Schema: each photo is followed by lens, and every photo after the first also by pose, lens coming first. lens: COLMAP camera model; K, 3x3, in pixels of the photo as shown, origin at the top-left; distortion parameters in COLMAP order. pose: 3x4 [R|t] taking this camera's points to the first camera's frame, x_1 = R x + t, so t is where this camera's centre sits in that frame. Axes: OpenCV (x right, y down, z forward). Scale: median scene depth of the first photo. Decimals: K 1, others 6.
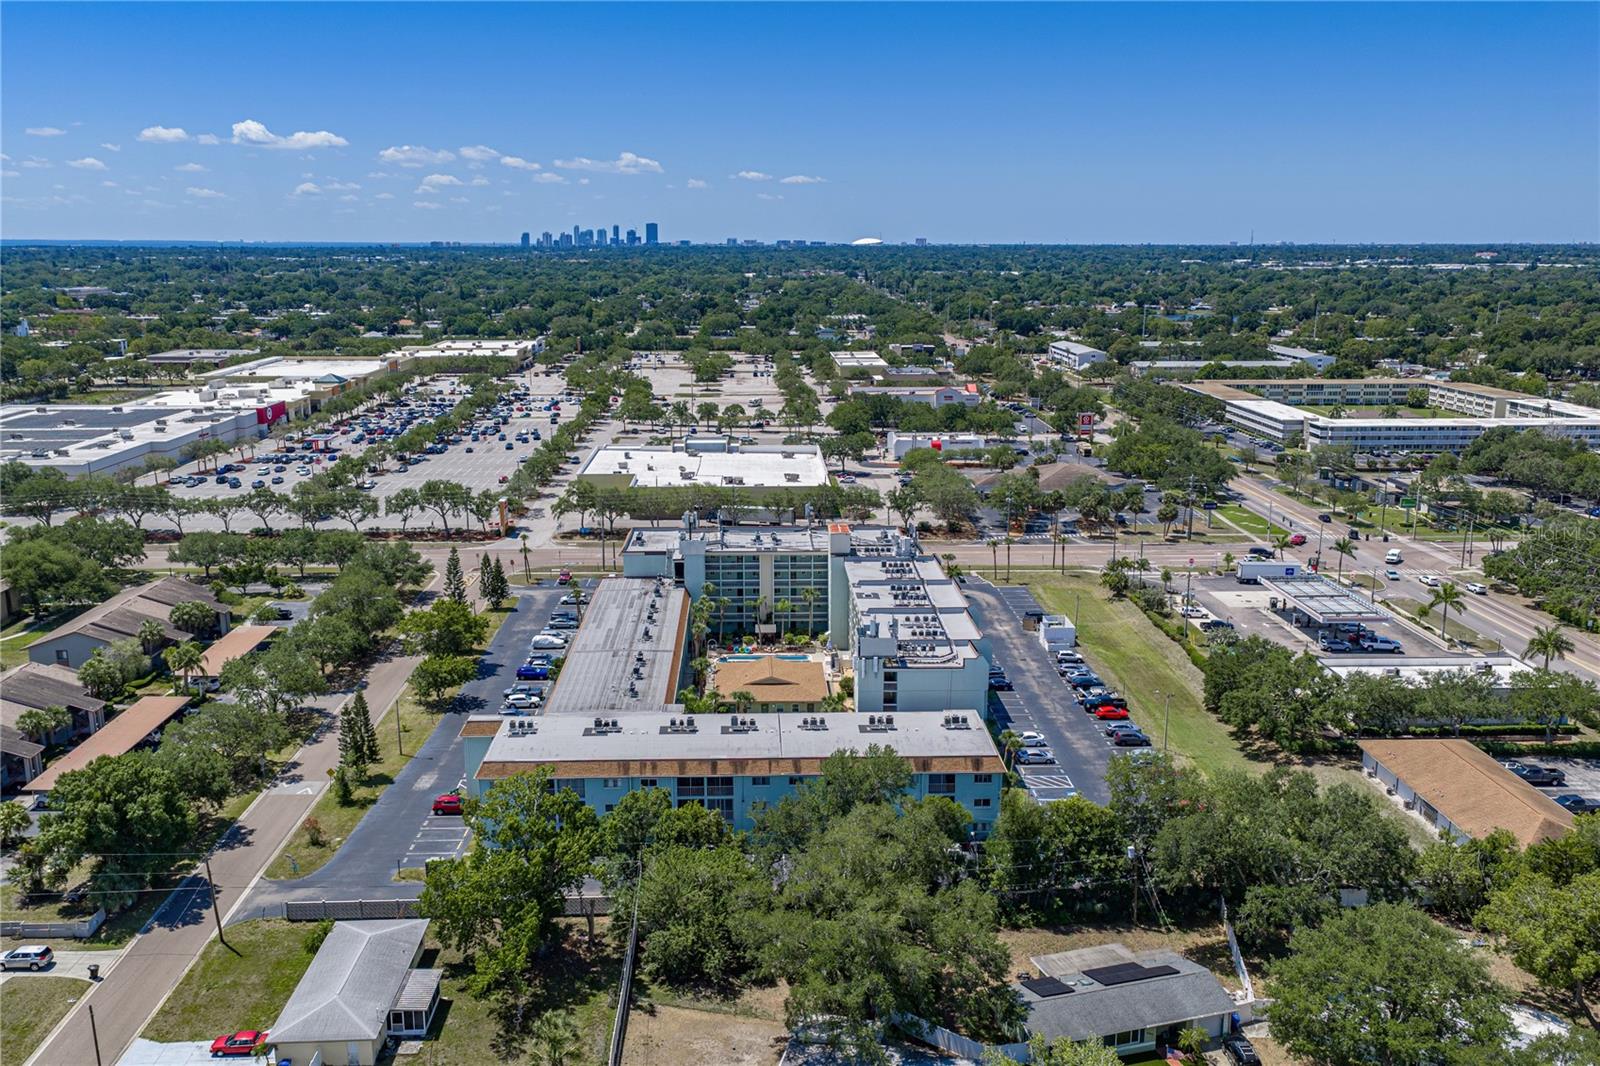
lens RADIAL K [[1330.1, 0, 800.0], [0, 1330.1, 533.0], [0, 0, 1]] dist [0.027690, 0.002235]
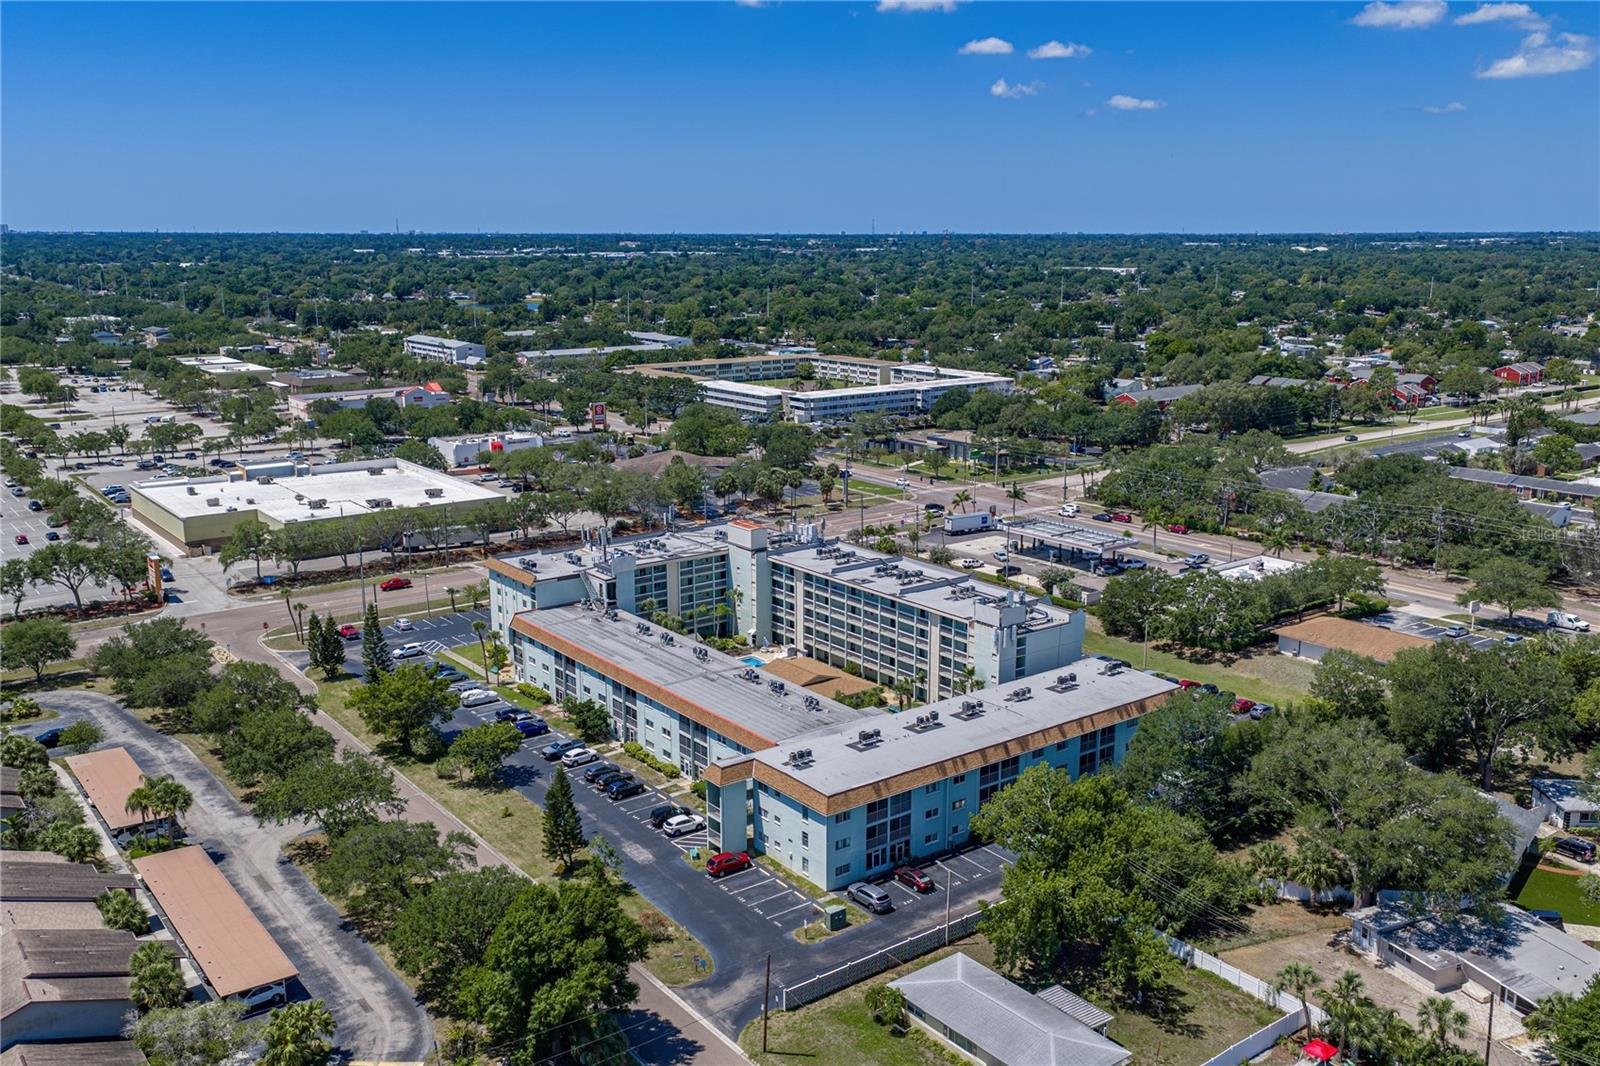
lens RADIAL K [[1373.7, 0, 800.0], [0, 1373.7, 533.0], [0, 0, 1]] dist [0.024306, -0.004248]
pose [[0.817590, -0.126264, 0.561786, -0.251544], [0.125660, 0.991270, 0.039913, -0.016002], [-0.561921, 0.037962, 0.826319, 0.072780]]
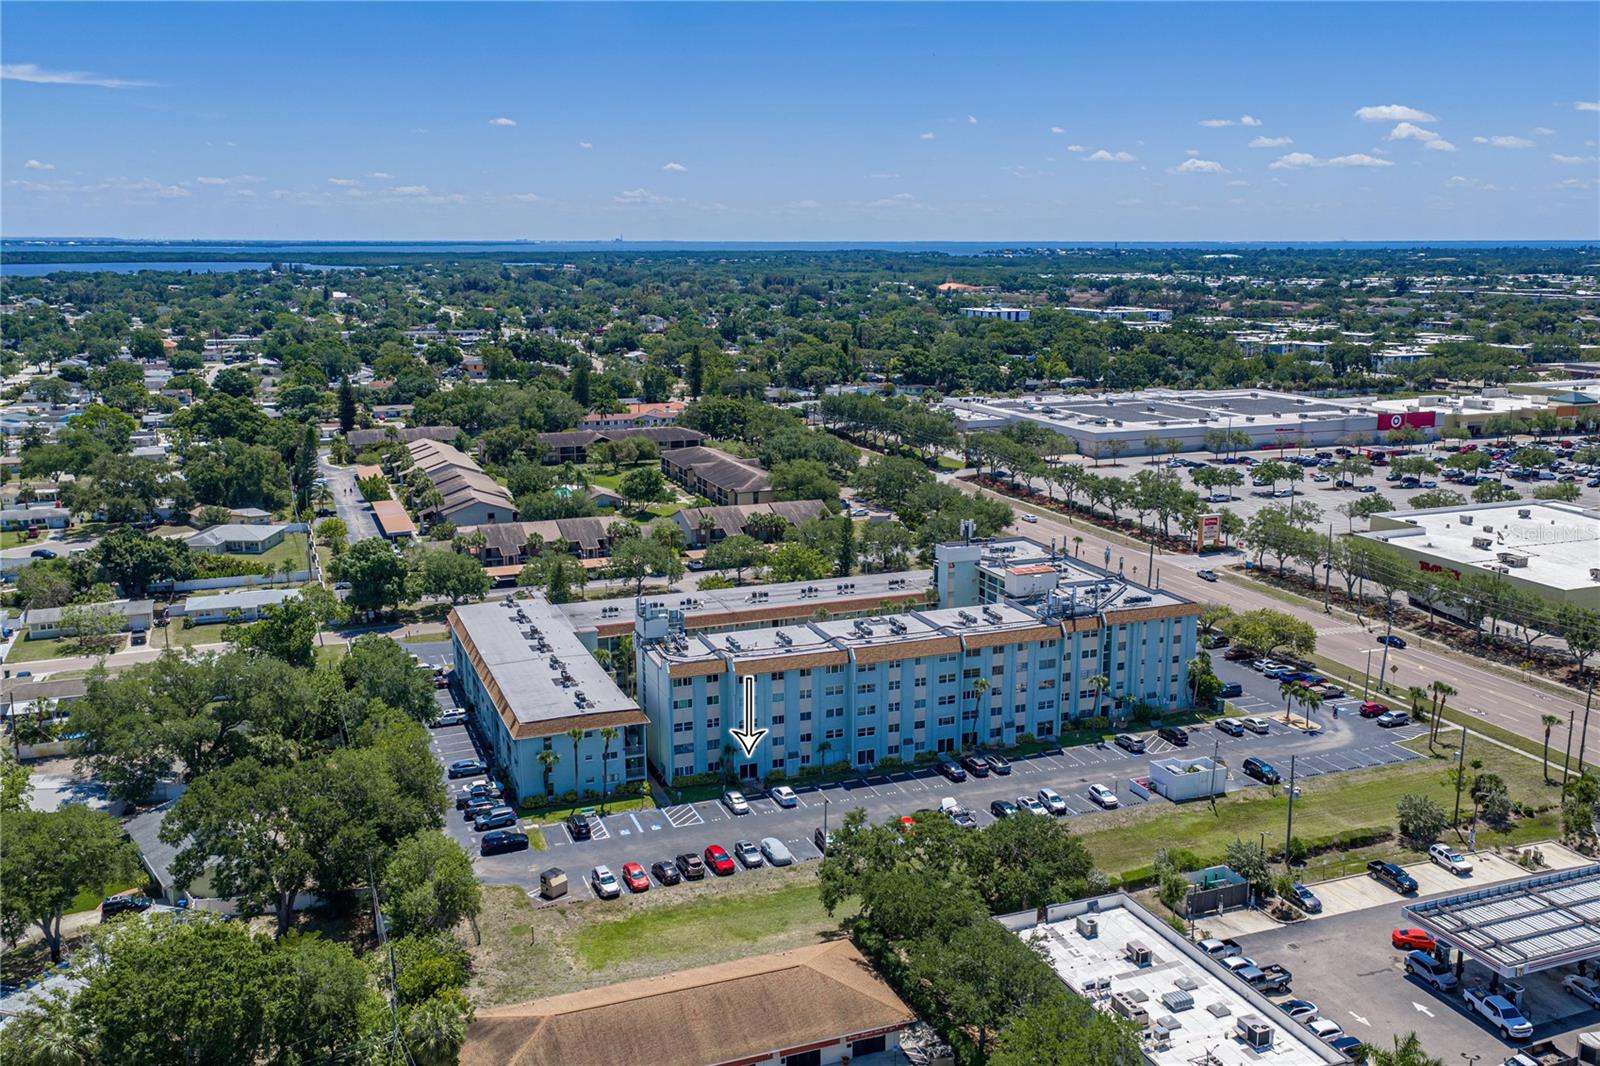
lens RADIAL K [[1384.4, 0, 800.0], [0, 1384.4, 533.0], [0, 0, 1]] dist [0.033038, 0.000657]
pose [[0.326035, 0.193470, -0.925349, 0.406899], [-0.202159, 0.970461, 0.131673, -0.057333], [0.923489, 0.144138, 0.355516, 0.264045]]
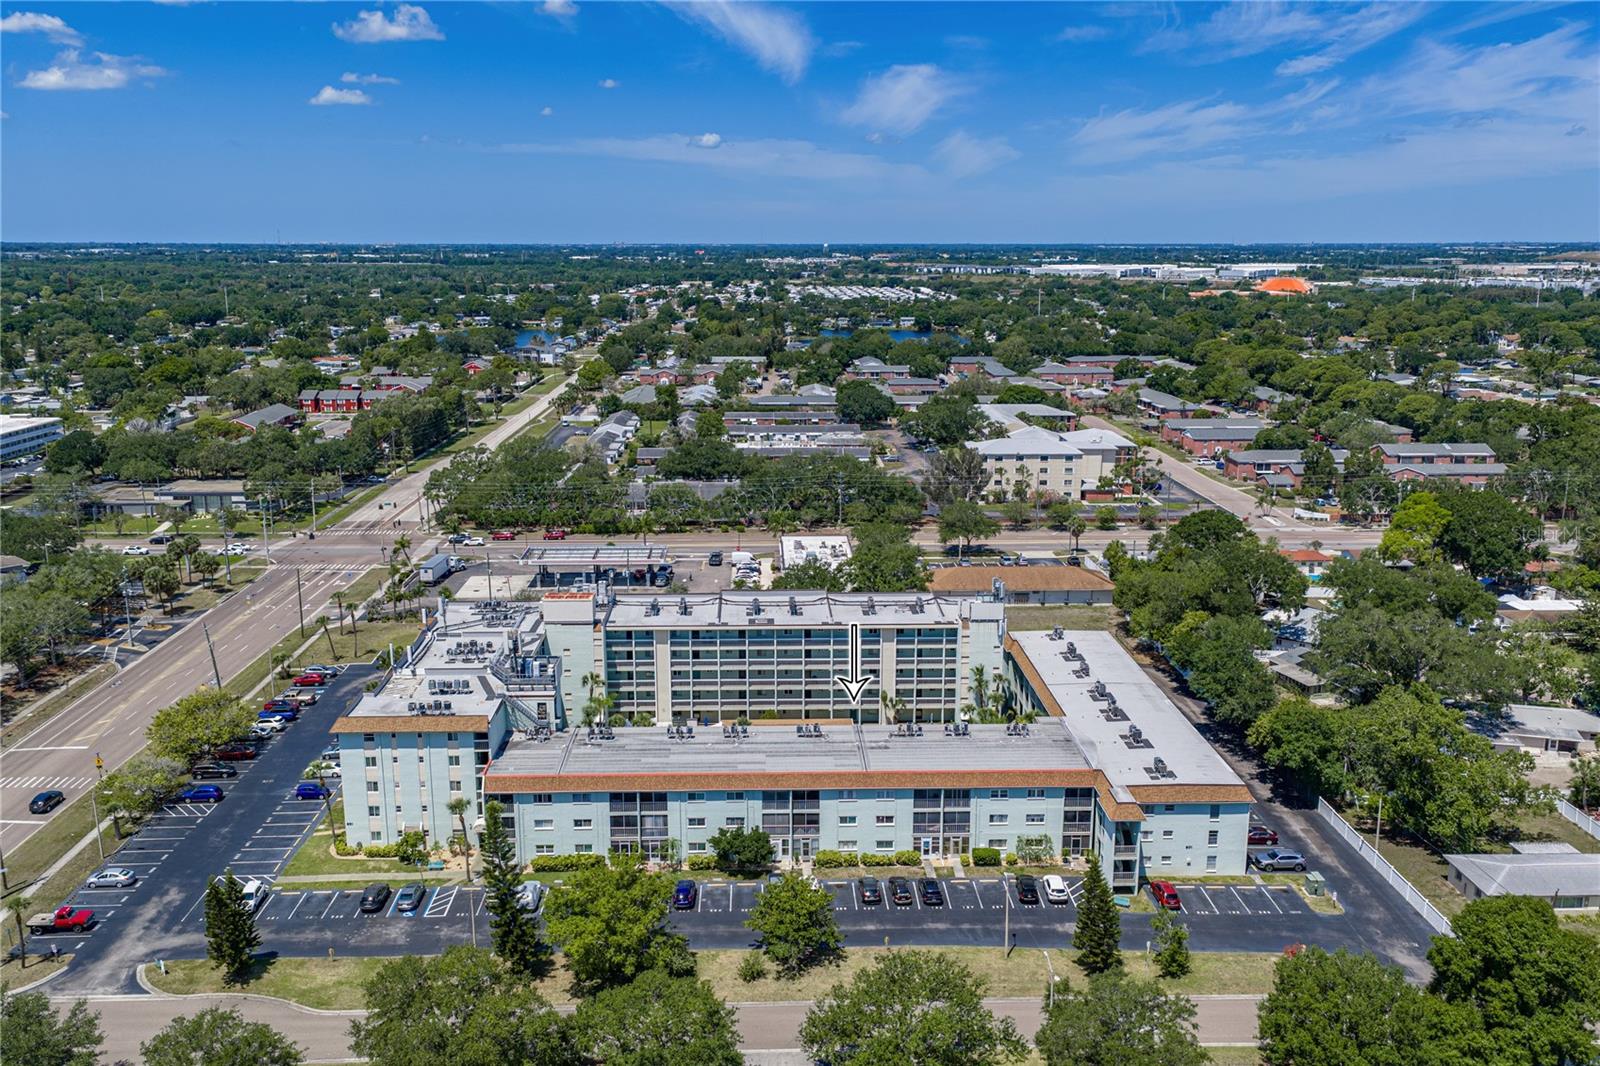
lens RADIAL K [[1330.1, 0, 800.0], [0, 1330.1, 533.0], [0, 0, 1]] dist [0.027690, 0.002235]
pose [[0.003497, -0.215211, 0.976561, -0.371338], [0.212315, 0.954462, 0.209581, -0.086968], [-0.977195, 0.206605, 0.049031, 0.395718]]
